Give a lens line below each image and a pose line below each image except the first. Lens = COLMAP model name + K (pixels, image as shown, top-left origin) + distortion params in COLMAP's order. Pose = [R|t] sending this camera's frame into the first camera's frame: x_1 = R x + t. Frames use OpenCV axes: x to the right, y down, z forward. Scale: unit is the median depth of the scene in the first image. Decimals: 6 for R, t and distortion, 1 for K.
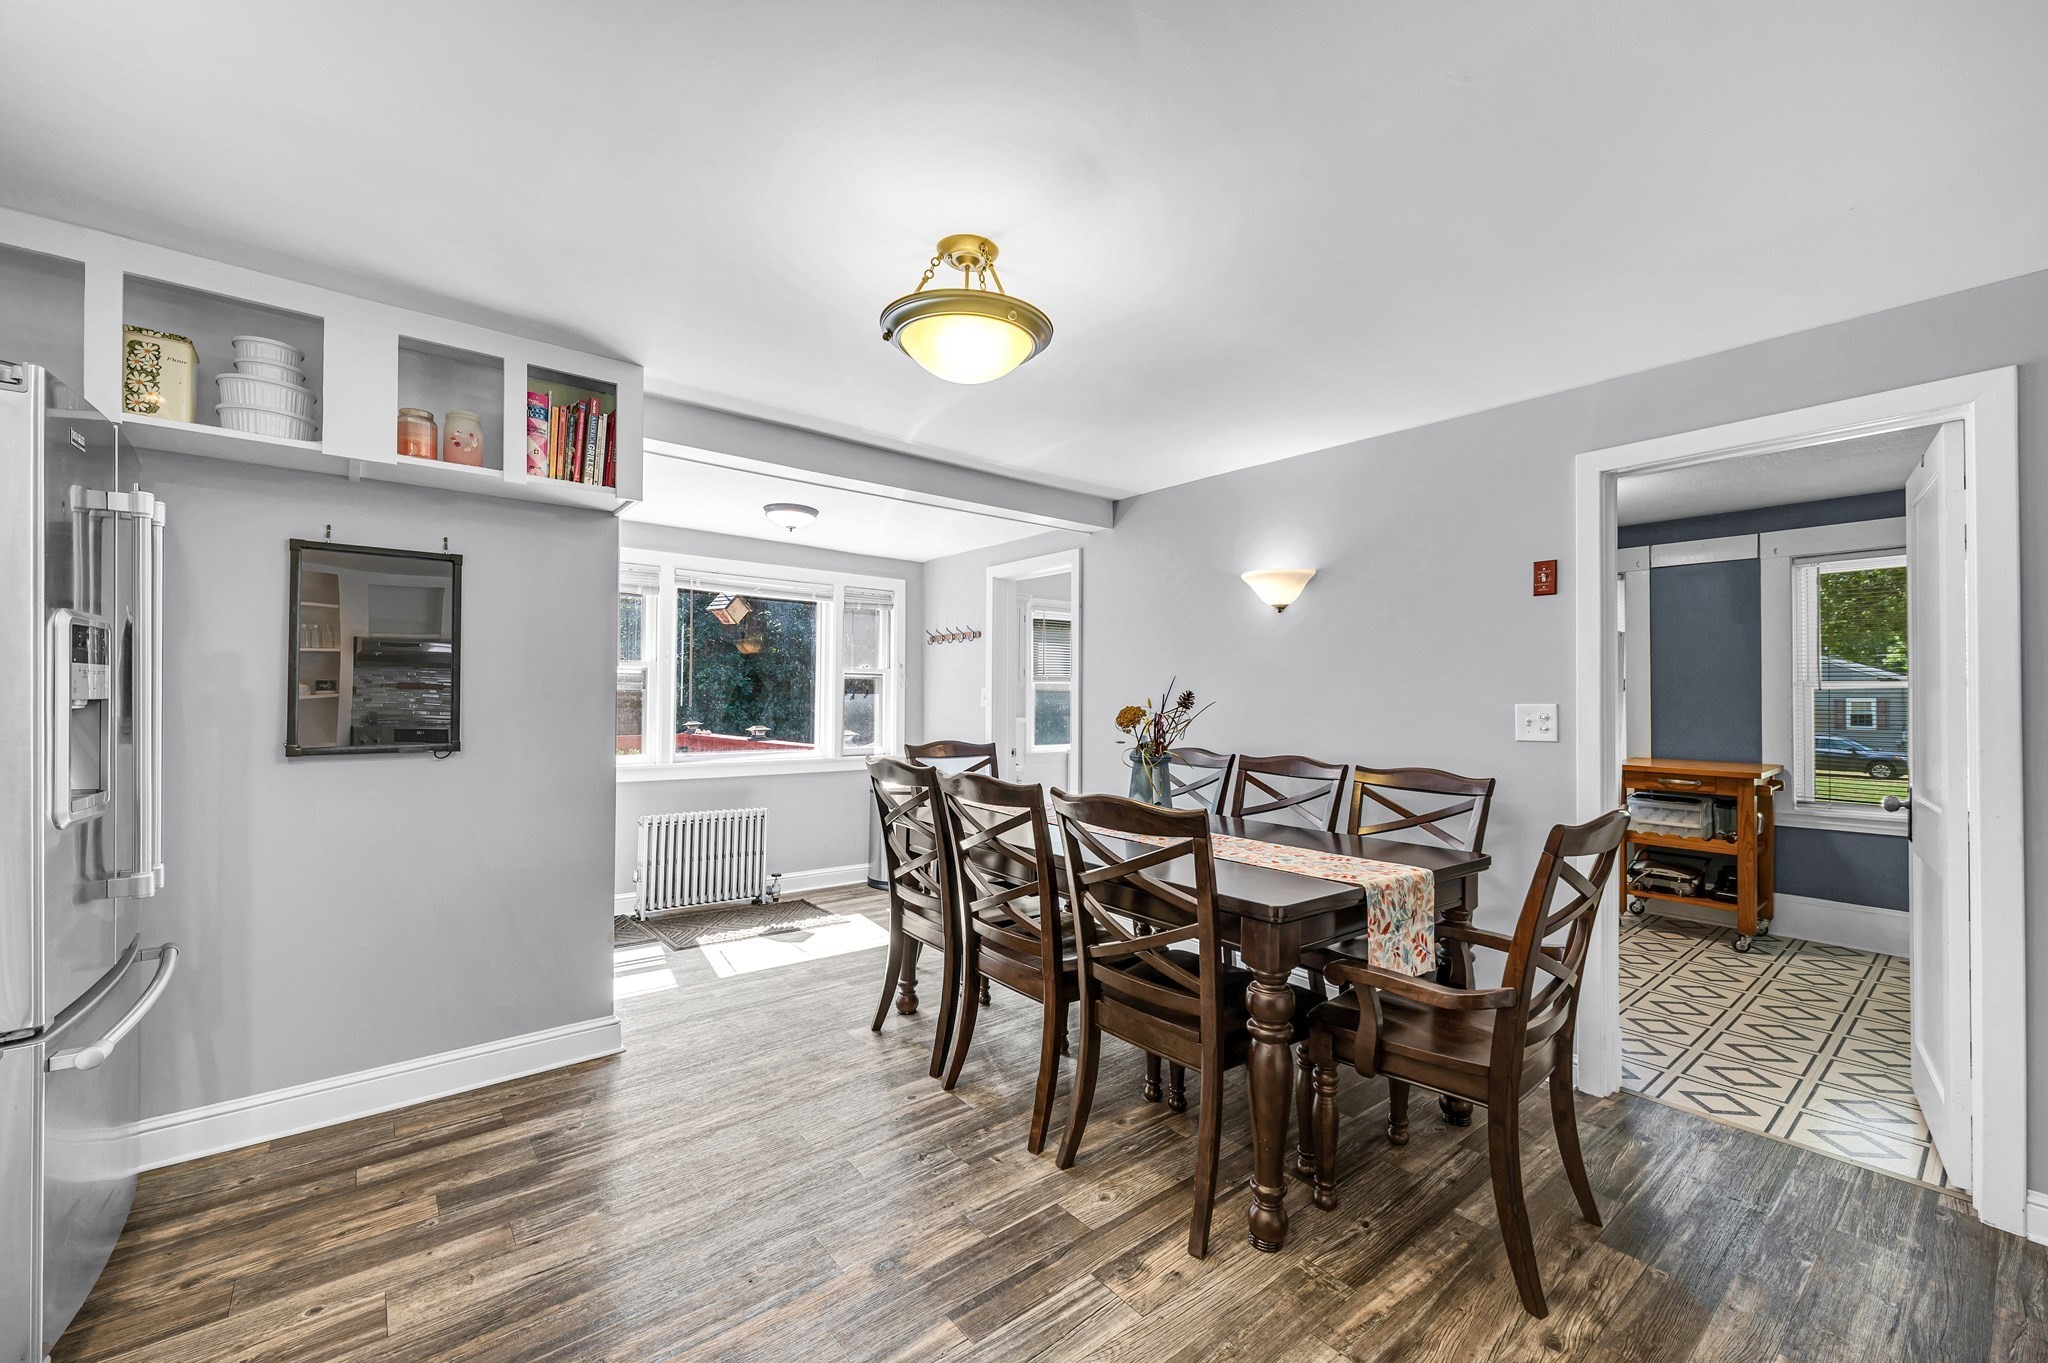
lens RADIAL K [[835.5, 0, 1018.0], [0, 835.5, 688.2], [0, 0, 1]] dist [0.002590, -0.001064]
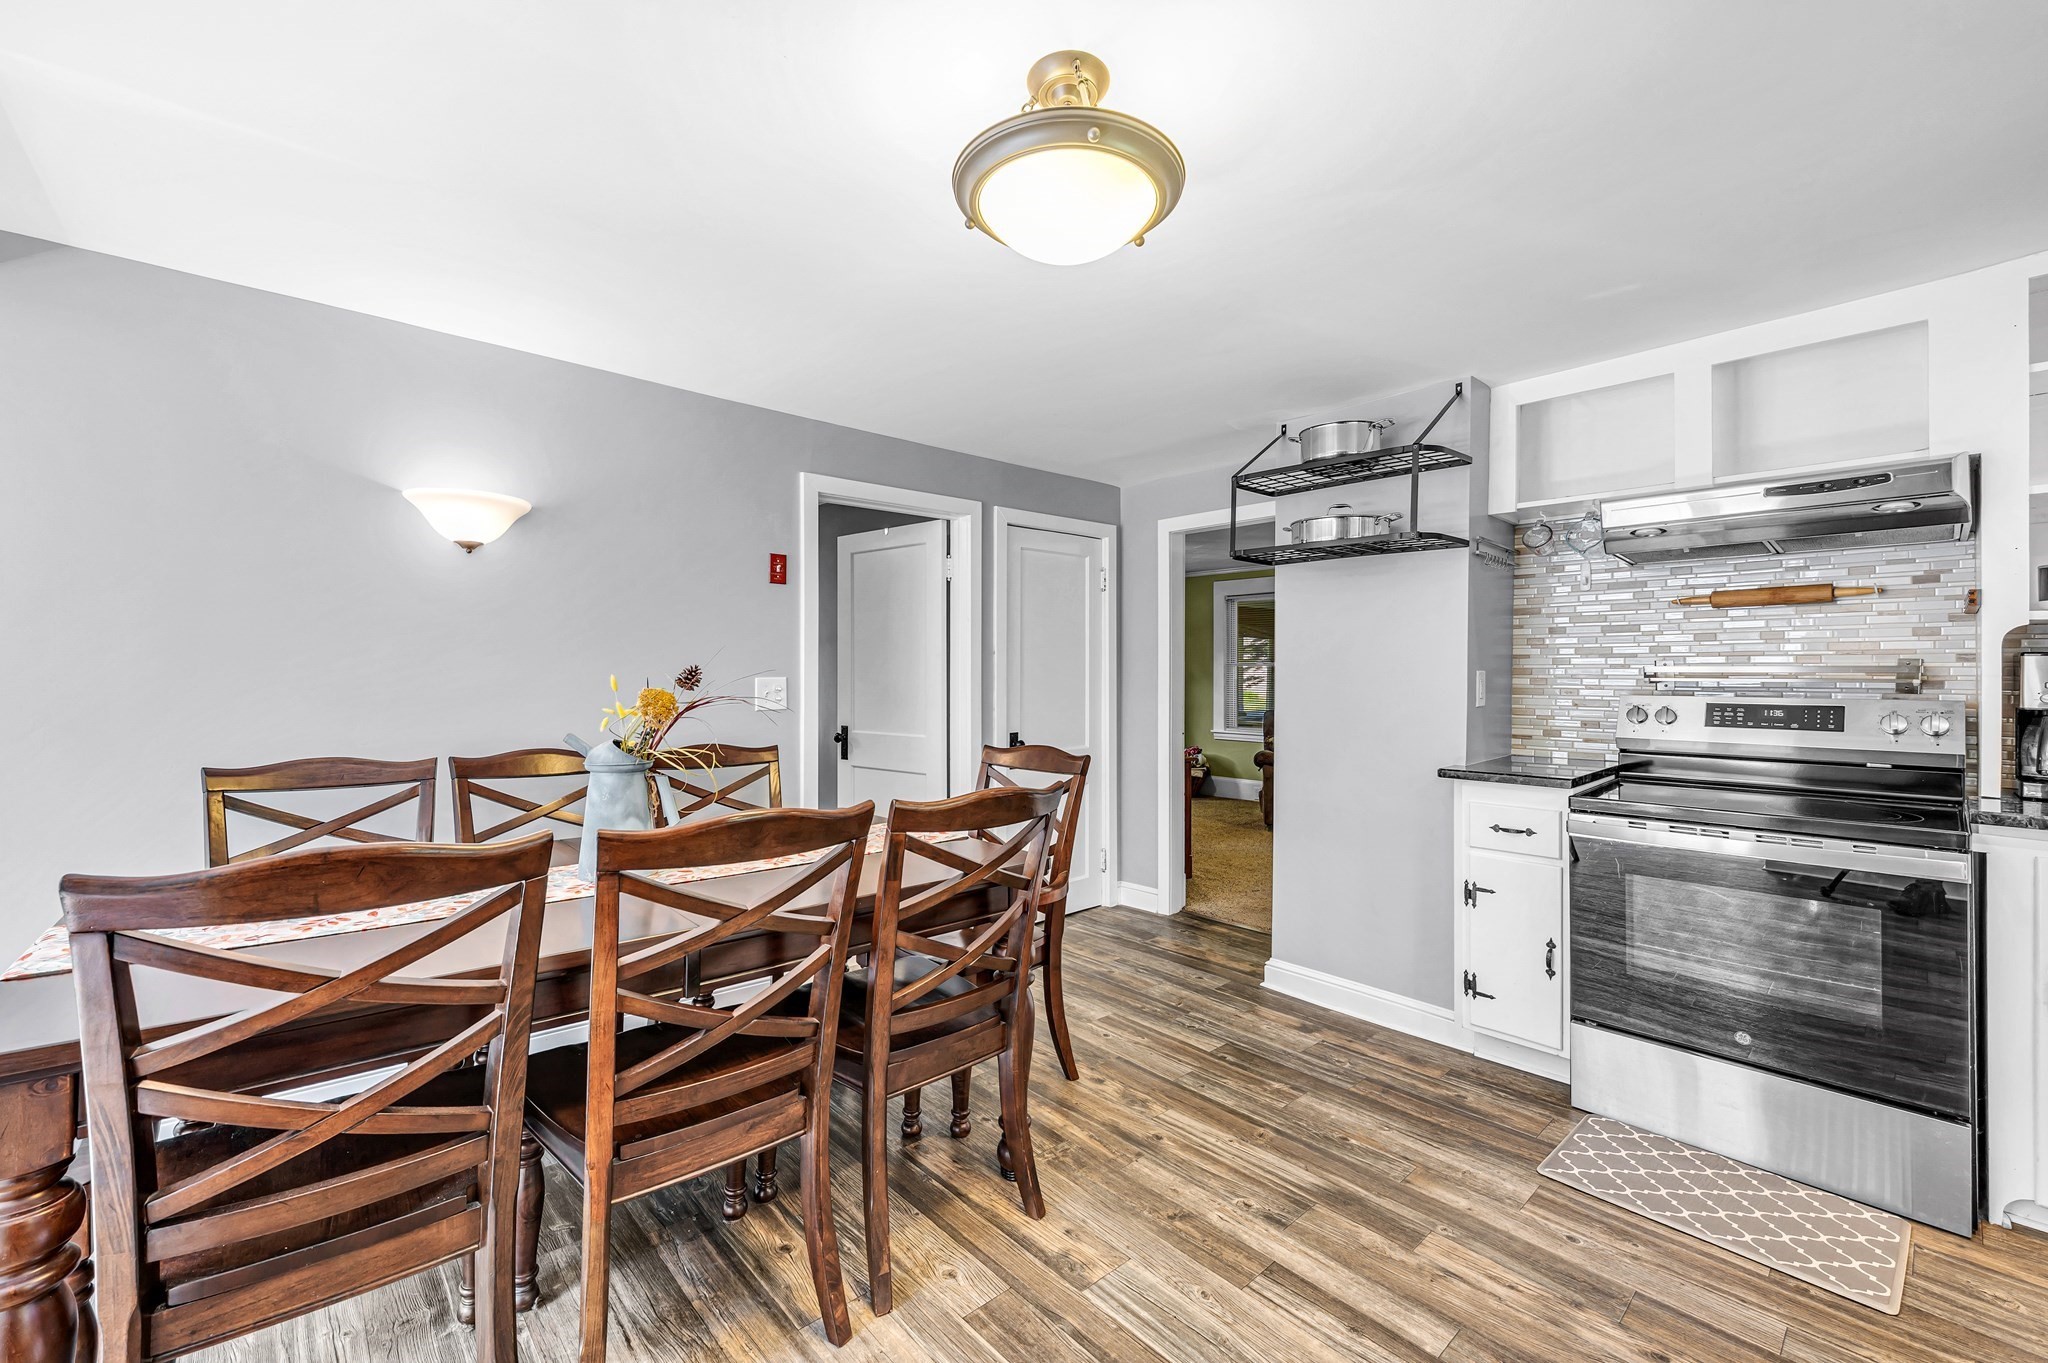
lens RADIAL K [[835.5, 0, 1011.2], [0, 835.5, 670.0], [0, 0, 1]] dist [0.002590, -0.001064]
pose [[-0.052872, -0.004264, 0.998592, -0.545352], [-0.018839, 0.999817, 0.003272, -0.001236], [-0.998424, -0.018639, -0.052943, 0.735978]]
